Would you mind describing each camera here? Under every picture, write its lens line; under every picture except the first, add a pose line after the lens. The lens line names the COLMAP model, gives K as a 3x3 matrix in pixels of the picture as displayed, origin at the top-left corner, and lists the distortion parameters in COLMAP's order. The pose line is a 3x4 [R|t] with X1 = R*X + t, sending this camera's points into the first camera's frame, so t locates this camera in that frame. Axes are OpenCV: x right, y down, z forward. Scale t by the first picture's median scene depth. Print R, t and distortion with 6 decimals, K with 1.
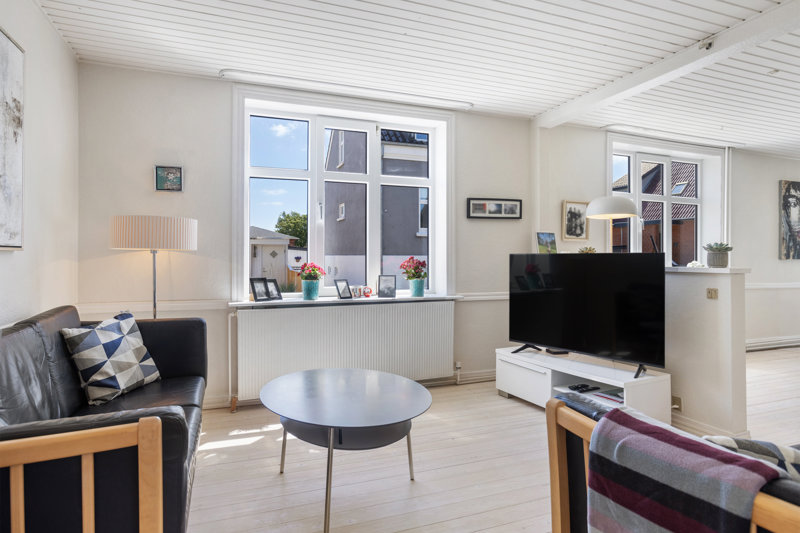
lens RADIAL K [[487.8, 0, 400.0], [0, 487.8, 266.5], [0, 0, 1]] dist [-0.000224, 0.000617]
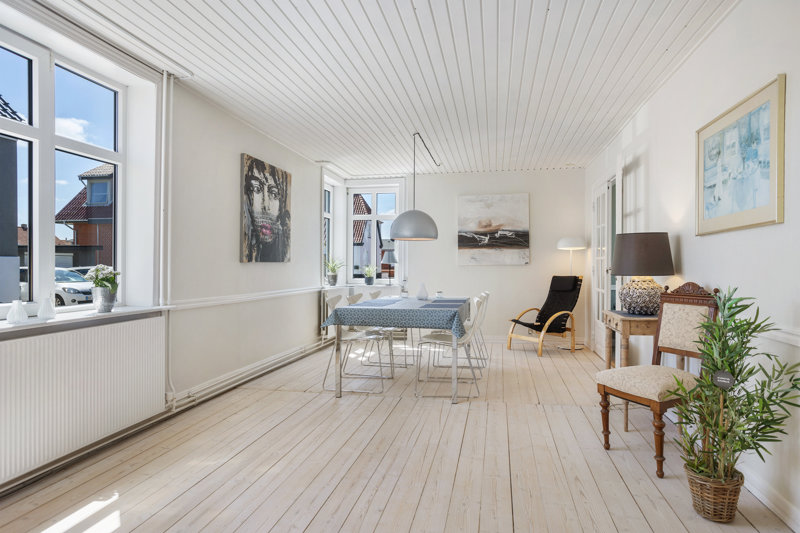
lens RADIAL K [[487.8, 0, 400.0], [0, 487.8, 266.5], [0, 0, 1]] dist [-0.000224, 0.000617]
pose [[0.570644, 0.000254, 0.821198, 0.318817], [-0.007950, 0.999955, 0.005215, -0.013887], [-0.821159, -0.009505, 0.570620, 0.392902]]
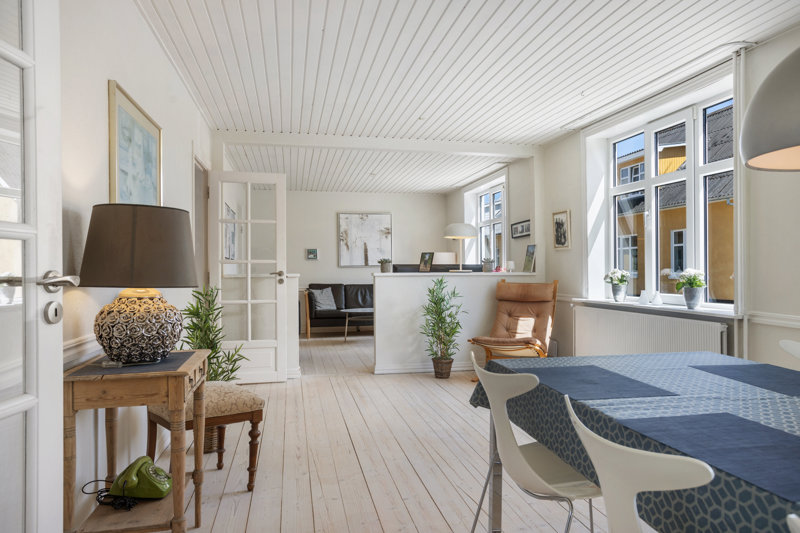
lens RADIAL K [[552.7, 0, 400.0], [0, 552.7, 266.5], [0, 0, 1]] dist [-0.000681, -0.000360]
pose [[-0.210389, 0.002100, -0.977616, 1.225699], [0.007142, 0.999974, 0.000611, -0.015238], [0.977592, -0.006854, -0.210398, 0.706487]]
